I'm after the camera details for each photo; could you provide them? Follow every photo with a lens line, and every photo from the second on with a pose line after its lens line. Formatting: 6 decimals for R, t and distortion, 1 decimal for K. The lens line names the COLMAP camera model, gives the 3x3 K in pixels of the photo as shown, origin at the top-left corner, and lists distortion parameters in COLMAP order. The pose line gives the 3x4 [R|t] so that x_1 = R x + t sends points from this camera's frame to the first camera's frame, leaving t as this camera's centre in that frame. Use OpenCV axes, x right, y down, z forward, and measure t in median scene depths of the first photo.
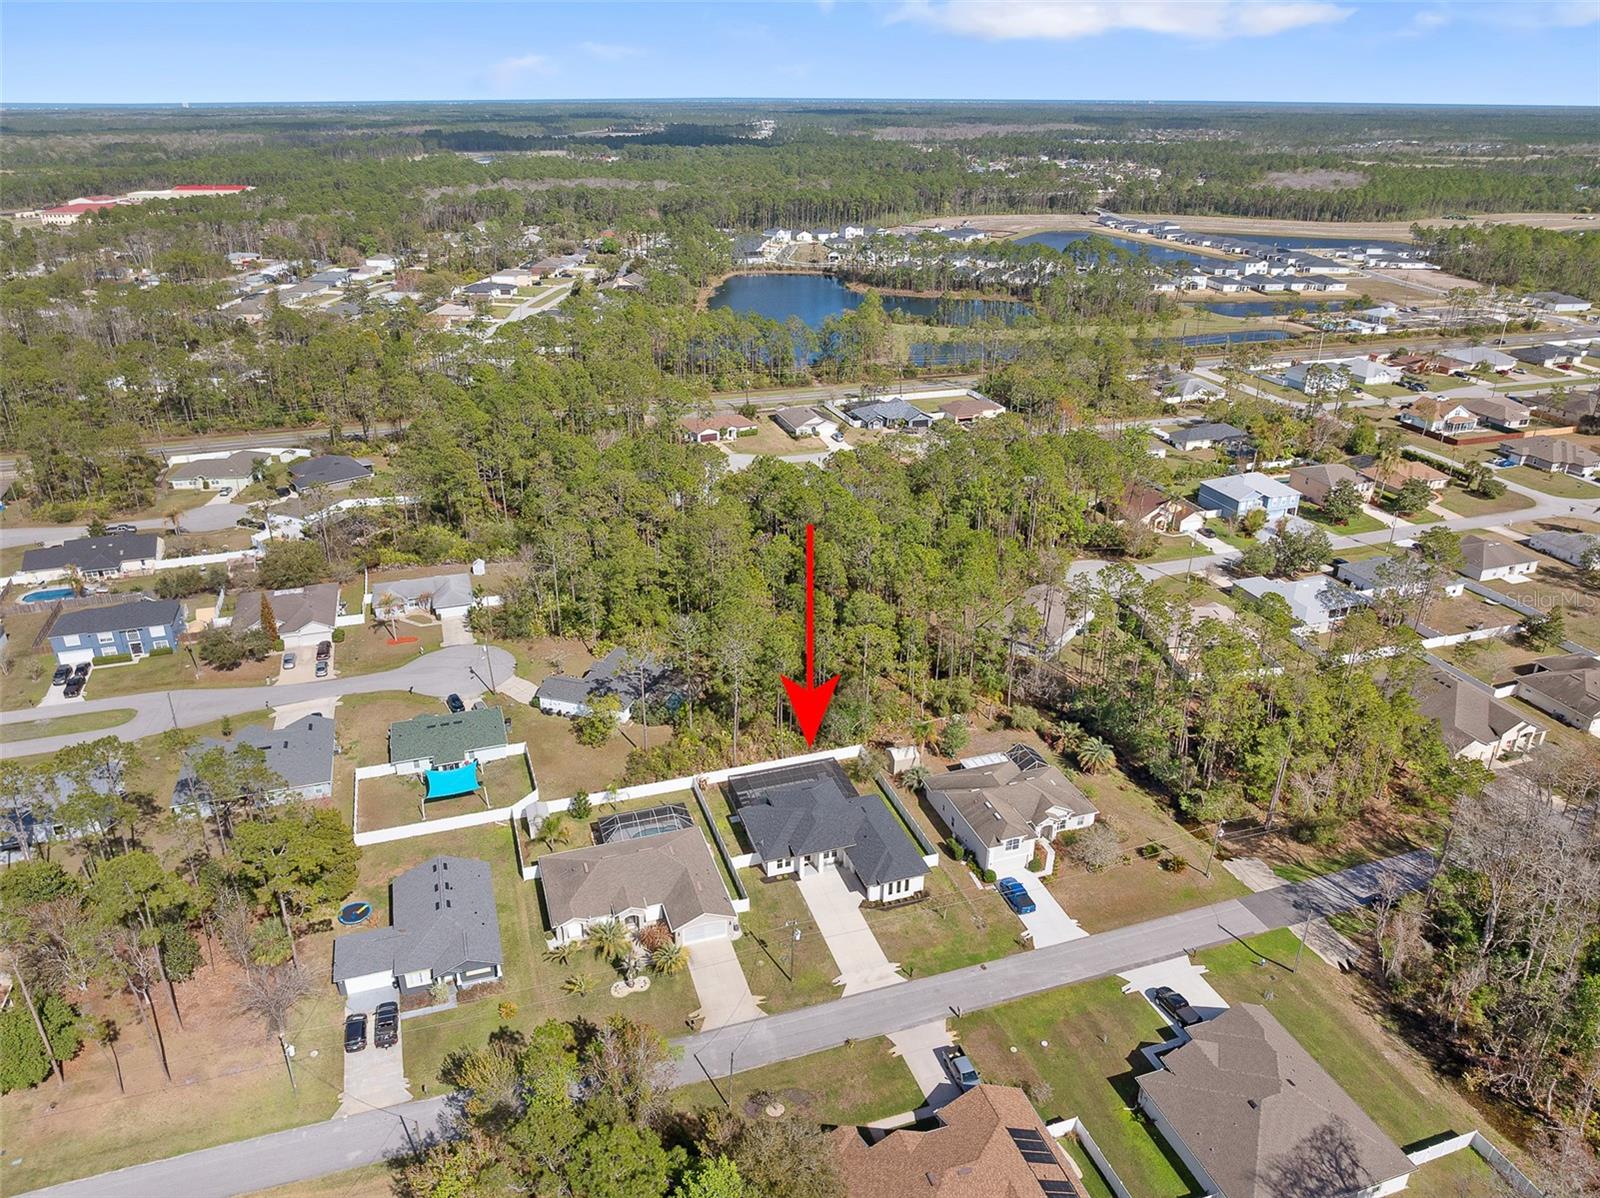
lens RADIAL K [[1113.2, 0, 800.0], [0, 1113.2, 599.0], [0, 0, 1]] dist [-0.039927, 0.007893]
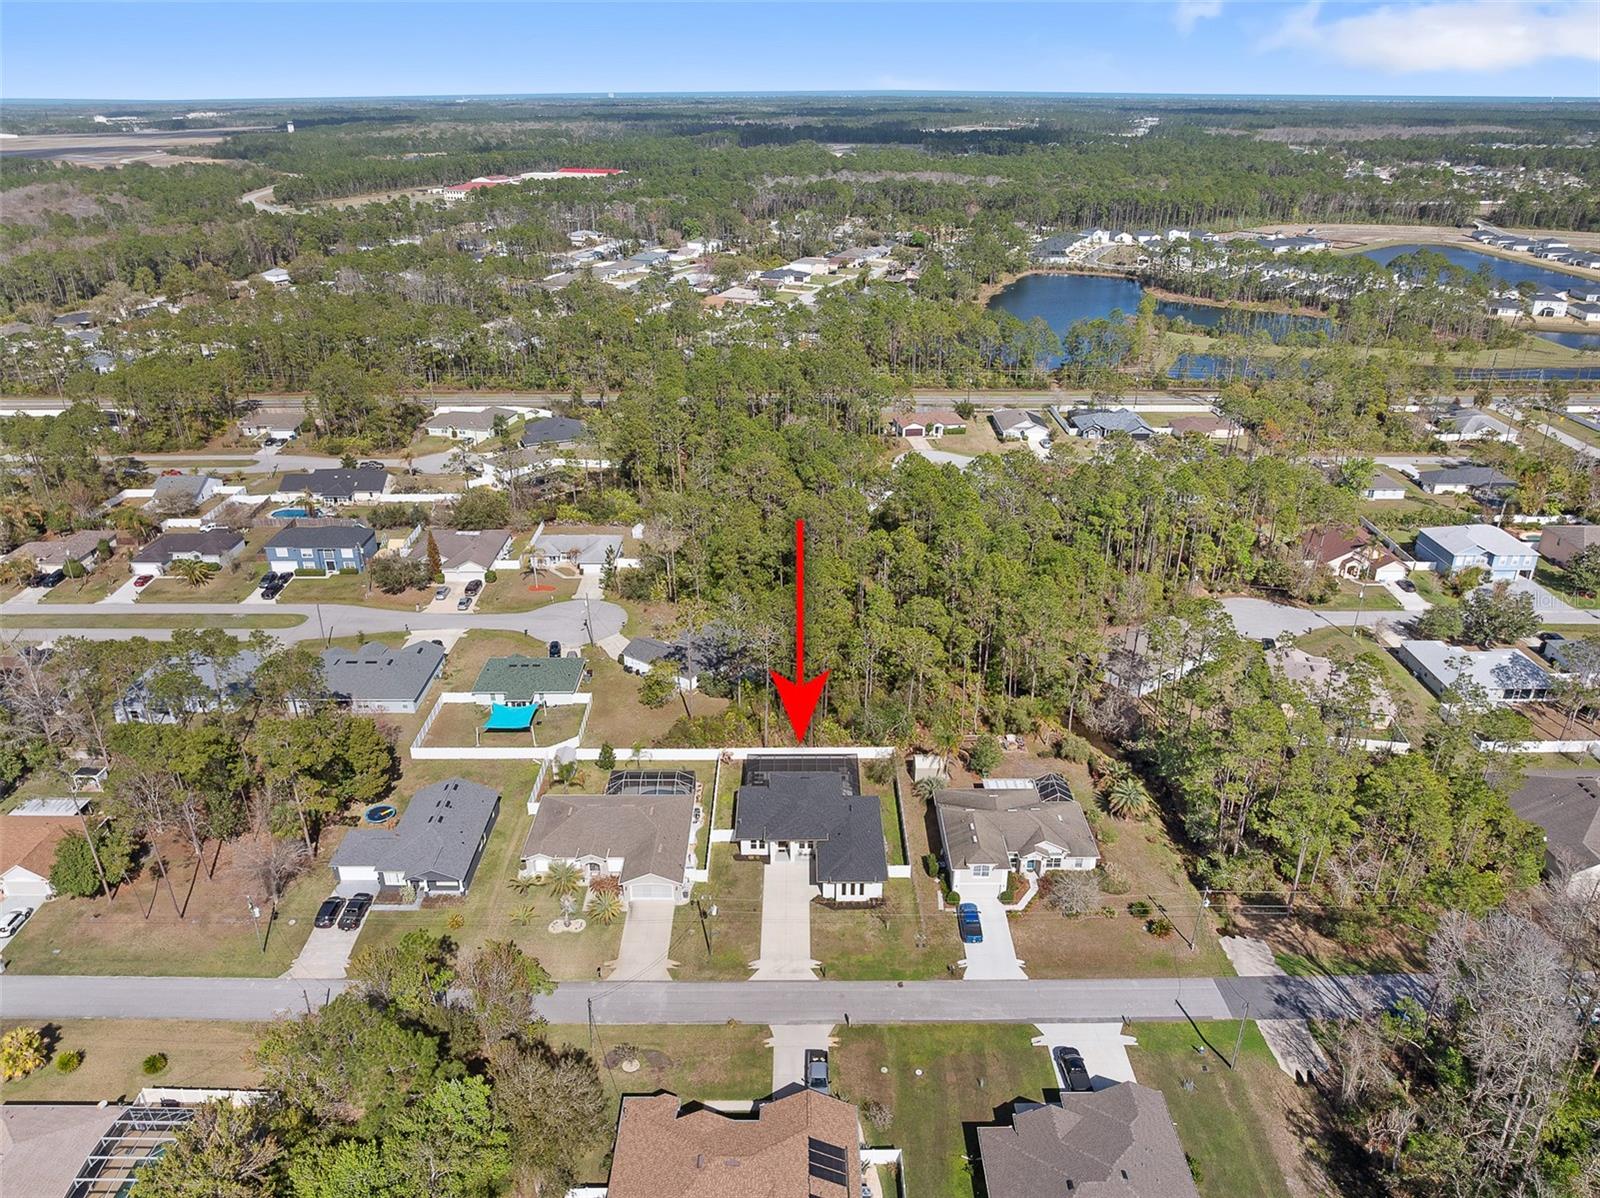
lens RADIAL K [[1113.2, 0, 800.0], [0, 1113.2, 599.0], [0, 0, 1]] dist [-0.039927, 0.007893]
pose [[0.949793, 0.128291, -0.285368, 0.176351], [-0.127170, 0.991625, 0.022537, -0.008170], [0.285869, 0.014885, 0.958153, 0.020105]]
